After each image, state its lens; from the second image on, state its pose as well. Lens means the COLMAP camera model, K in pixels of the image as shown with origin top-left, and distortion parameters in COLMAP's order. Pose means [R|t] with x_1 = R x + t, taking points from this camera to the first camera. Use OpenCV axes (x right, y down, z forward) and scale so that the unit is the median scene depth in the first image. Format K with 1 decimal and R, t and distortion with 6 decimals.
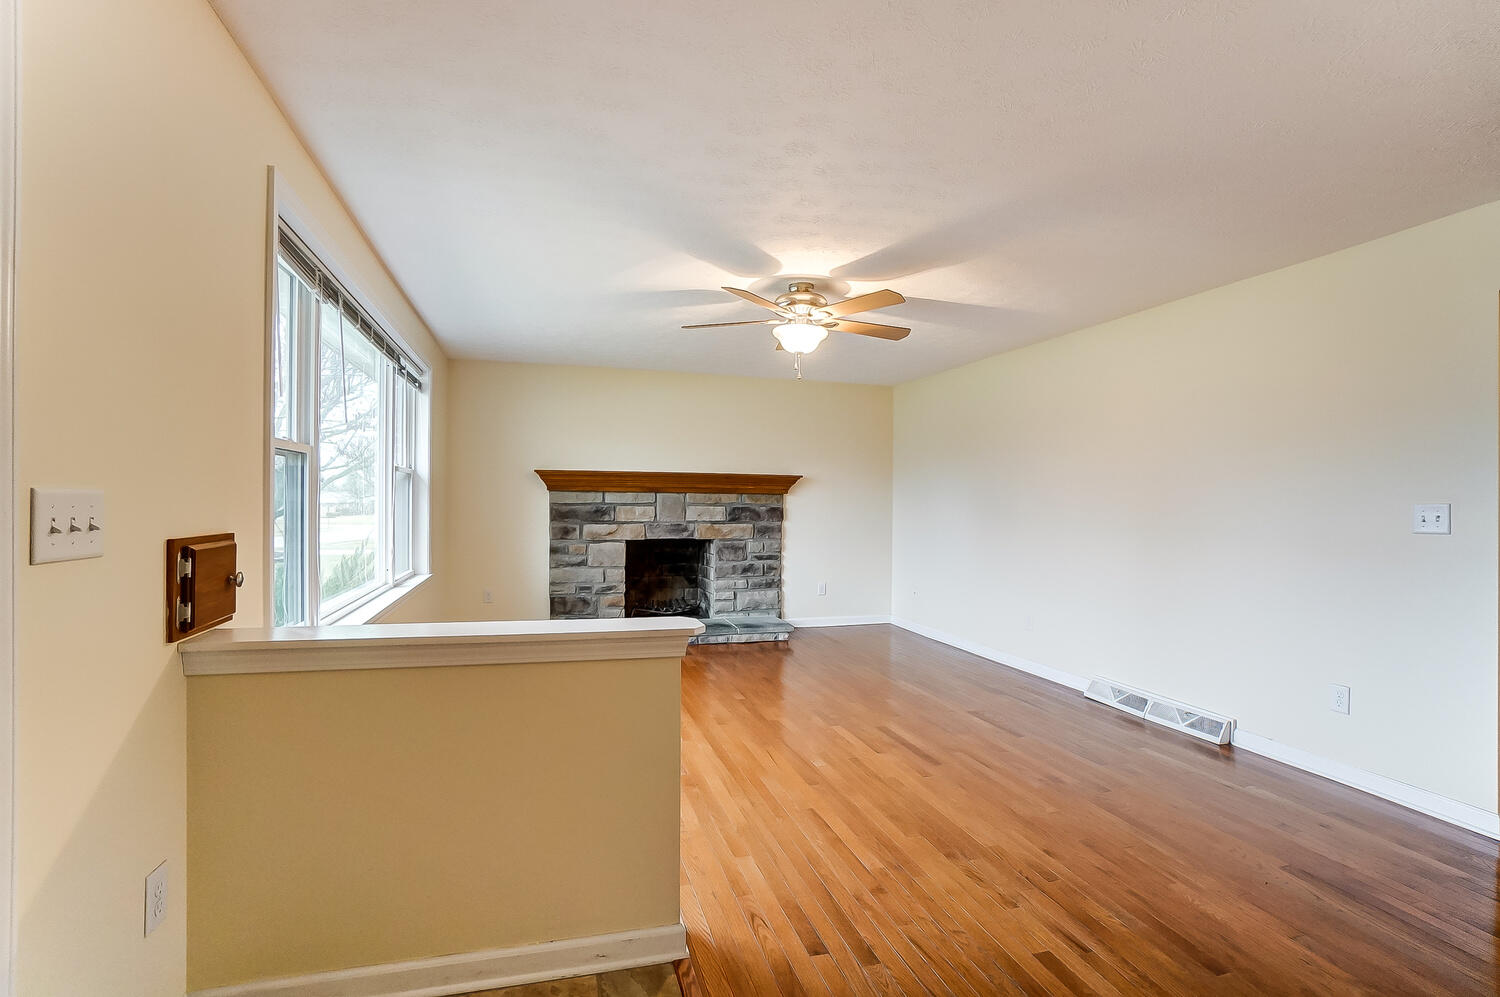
lens RADIAL K [[659.0, 0, 750.0], [0, 659.0, 498.5], [0, 0, 1]] dist [0.002047, 0.000178]
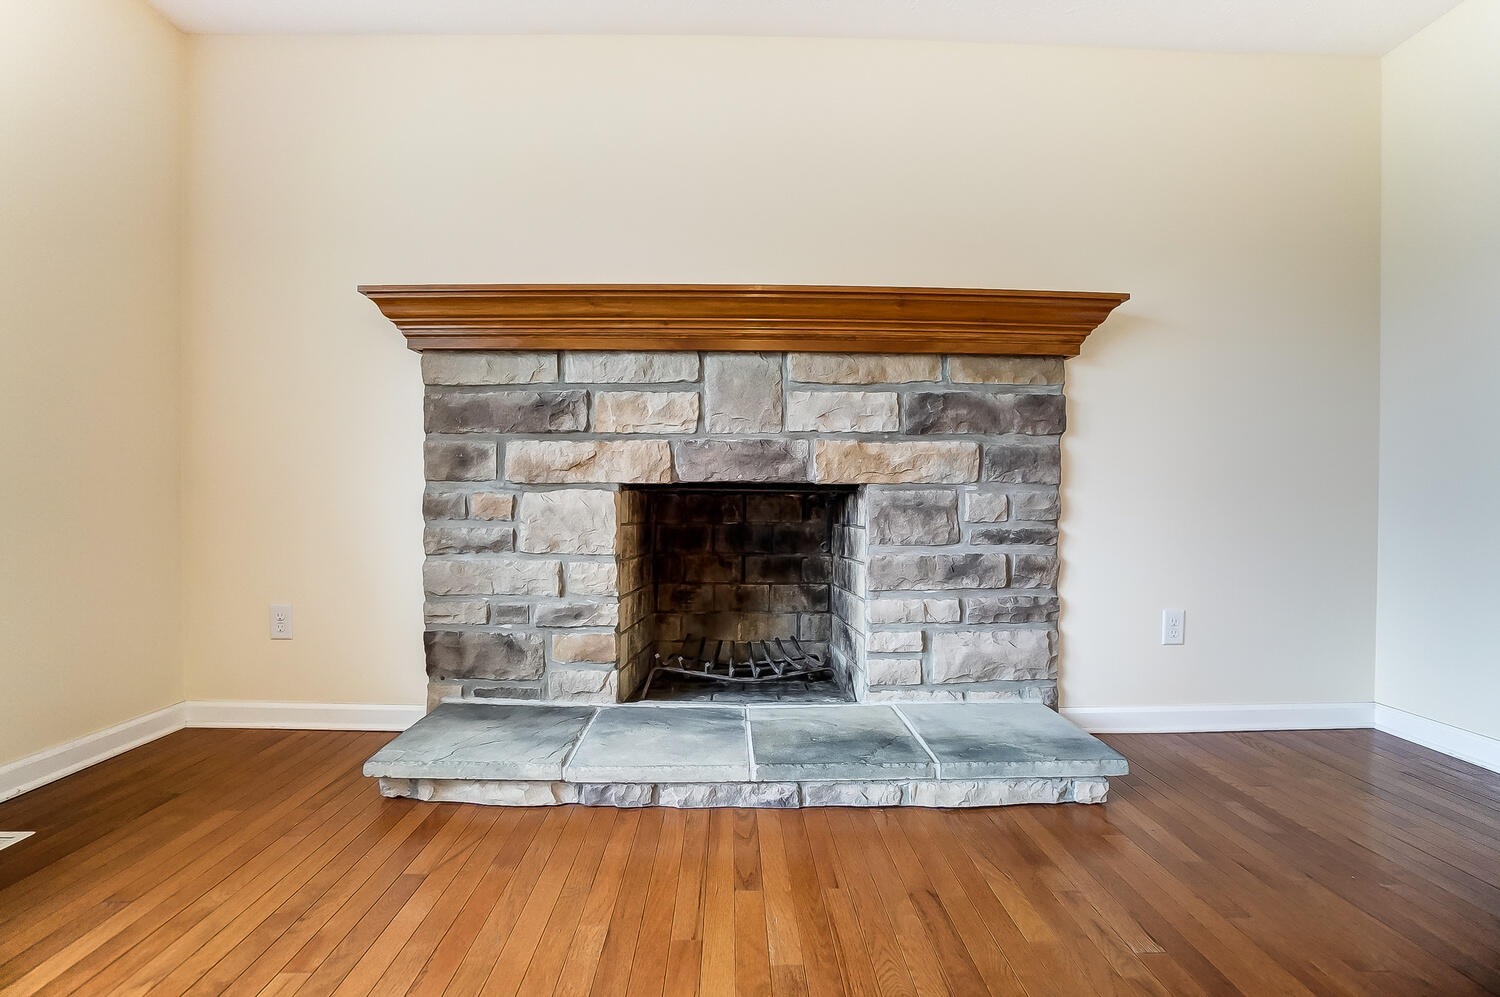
lens RADIAL K [[664.0, 0, 750.2], [0, 664.0, 530.3], [0, 0, 1]] dist [-0.048574, 0.000031]
pose [[0.962217, 0.000480, -0.272283, -0.017062], [0.010272, 0.999223, 0.038062, 0.073588], [0.272090, -0.039421, 0.961464, 0.643745]]
